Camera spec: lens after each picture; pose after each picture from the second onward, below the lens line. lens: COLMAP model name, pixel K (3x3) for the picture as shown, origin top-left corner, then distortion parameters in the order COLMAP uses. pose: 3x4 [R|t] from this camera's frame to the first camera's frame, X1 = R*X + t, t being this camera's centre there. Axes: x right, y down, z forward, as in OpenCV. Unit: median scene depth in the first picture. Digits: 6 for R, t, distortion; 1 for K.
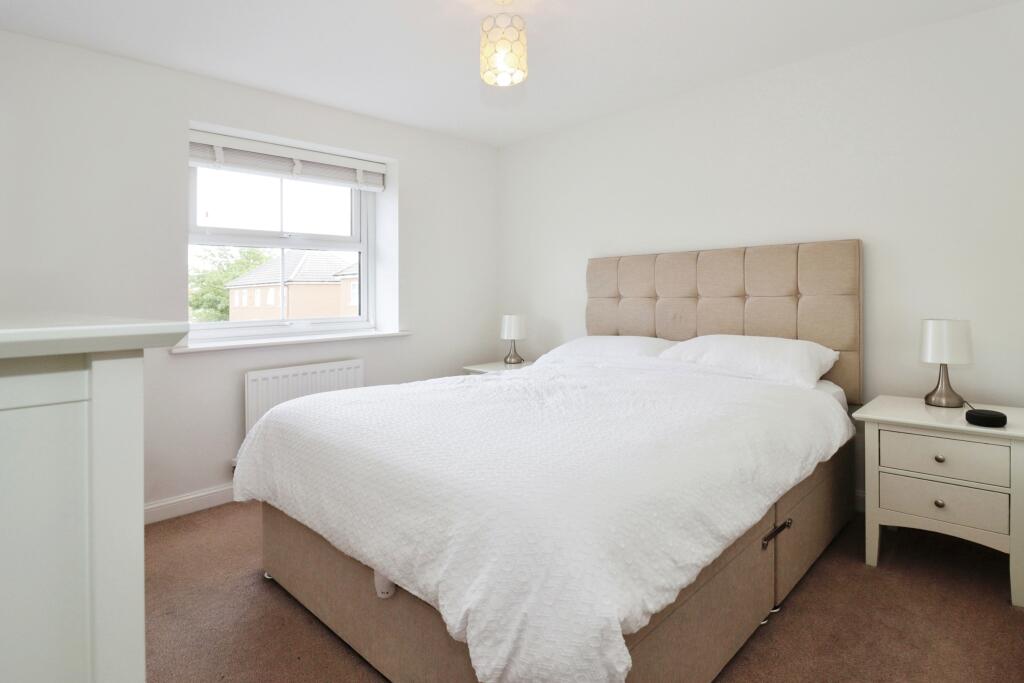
lens RADIAL K [[536.1, 0, 510.3], [0, 536.1, 299.8], [0, 0, 1]] dist [0.058228, 0.000250]
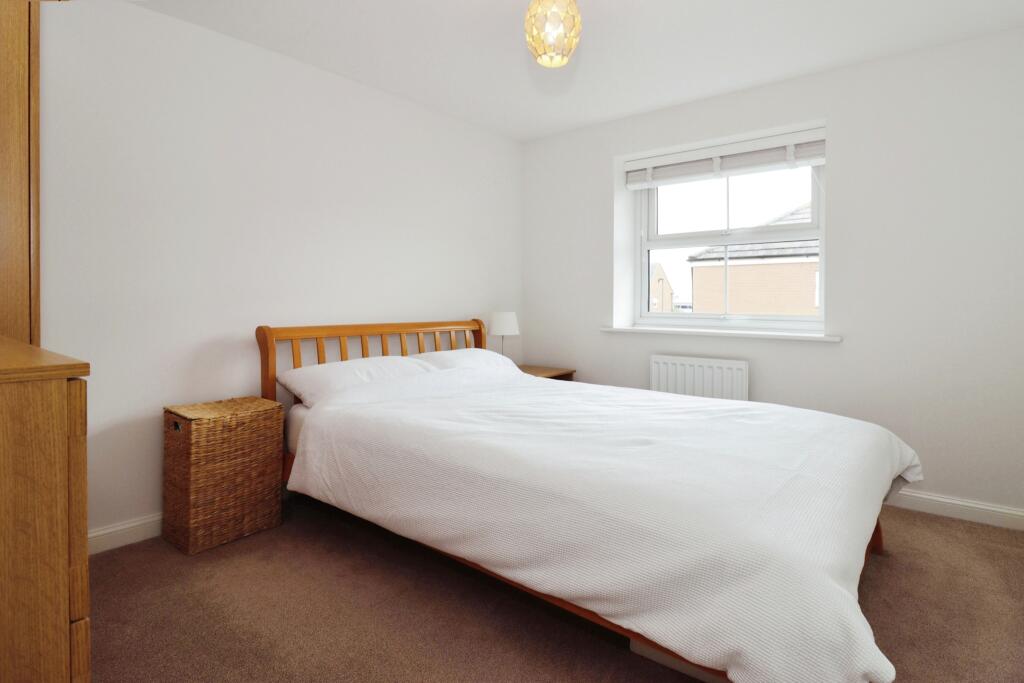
lens RADIAL K [[500.4, 0, 507.9], [0, 500.4, 337.9], [0, 0, 1]] dist [-0.001261, -0.000078]
pose [[0.135763, 0.105905, -0.985065, 0.512747], [-0.010413, 0.994368, 0.105471, -0.016269], [0.990687, -0.004061, 0.136101, 0.484941]]
